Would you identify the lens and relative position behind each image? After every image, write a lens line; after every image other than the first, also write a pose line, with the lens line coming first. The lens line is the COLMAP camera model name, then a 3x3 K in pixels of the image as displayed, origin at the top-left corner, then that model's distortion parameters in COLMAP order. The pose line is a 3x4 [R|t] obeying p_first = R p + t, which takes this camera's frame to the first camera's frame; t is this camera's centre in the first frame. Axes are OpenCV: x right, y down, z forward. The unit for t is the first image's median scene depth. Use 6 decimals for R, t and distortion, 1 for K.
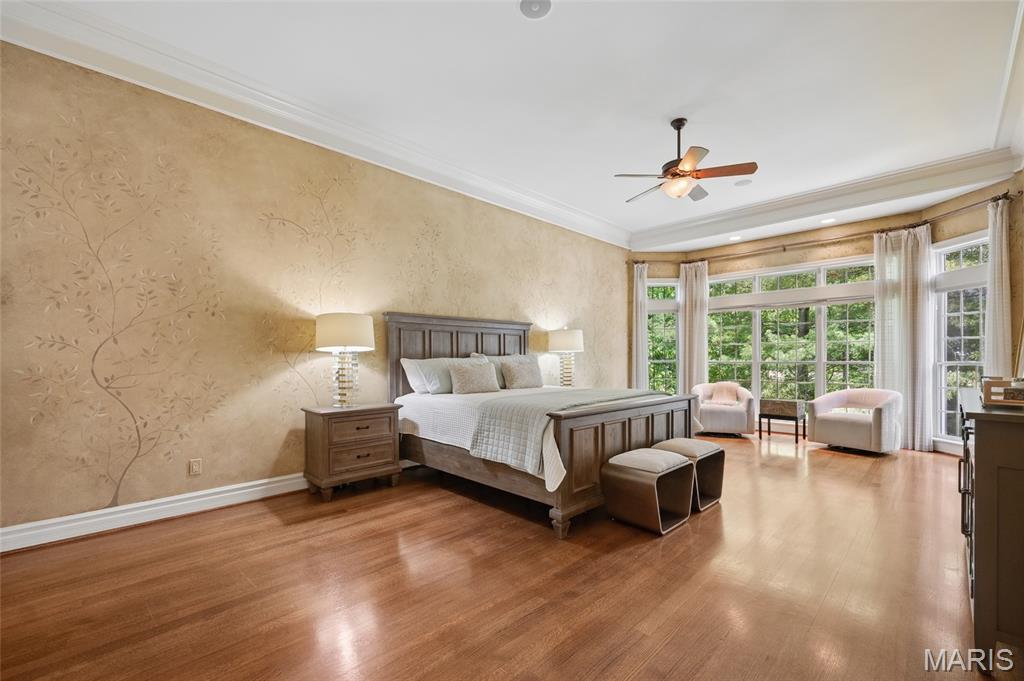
lens RADIAL K [[418.4, 0, 509.2], [0, 418.4, 357.2], [0, 0, 1]] dist [0.000426, 0.000227]
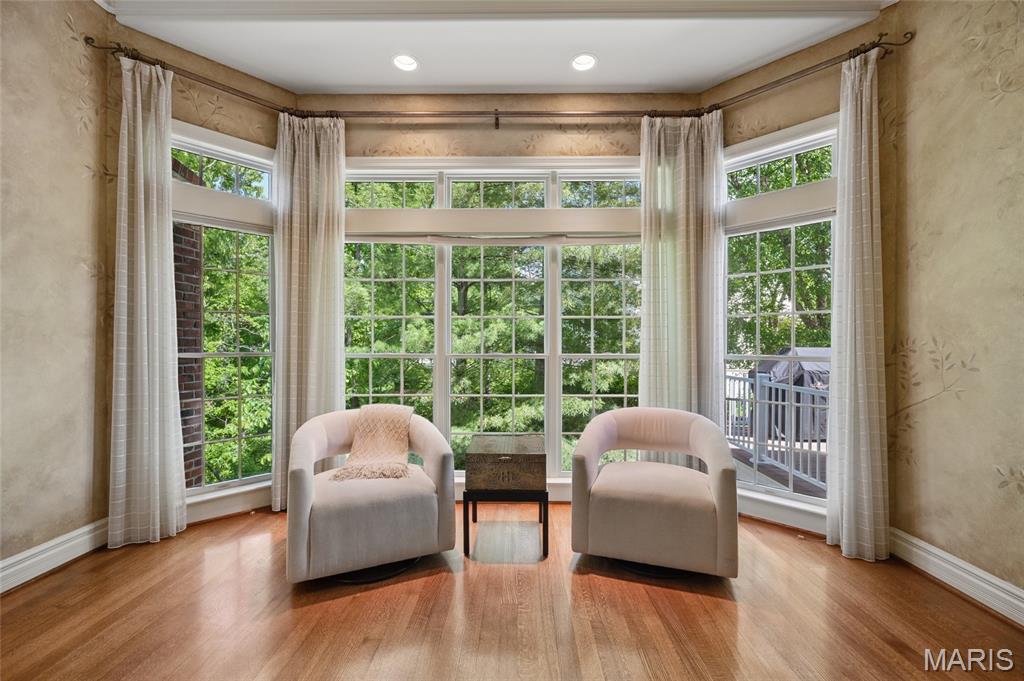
lens RADIAL K [[418.4, 0, 513.3], [0, 418.4, 343.4], [0, 0, 1]] dist [0.000426, 0.000227]
pose [[0.701882, 0.006544, 0.712263, 0.333376], [-0.005065, 0.999978, -0.004197, -0.001176], [-0.712275, -0.000661, 0.701900, 0.658099]]
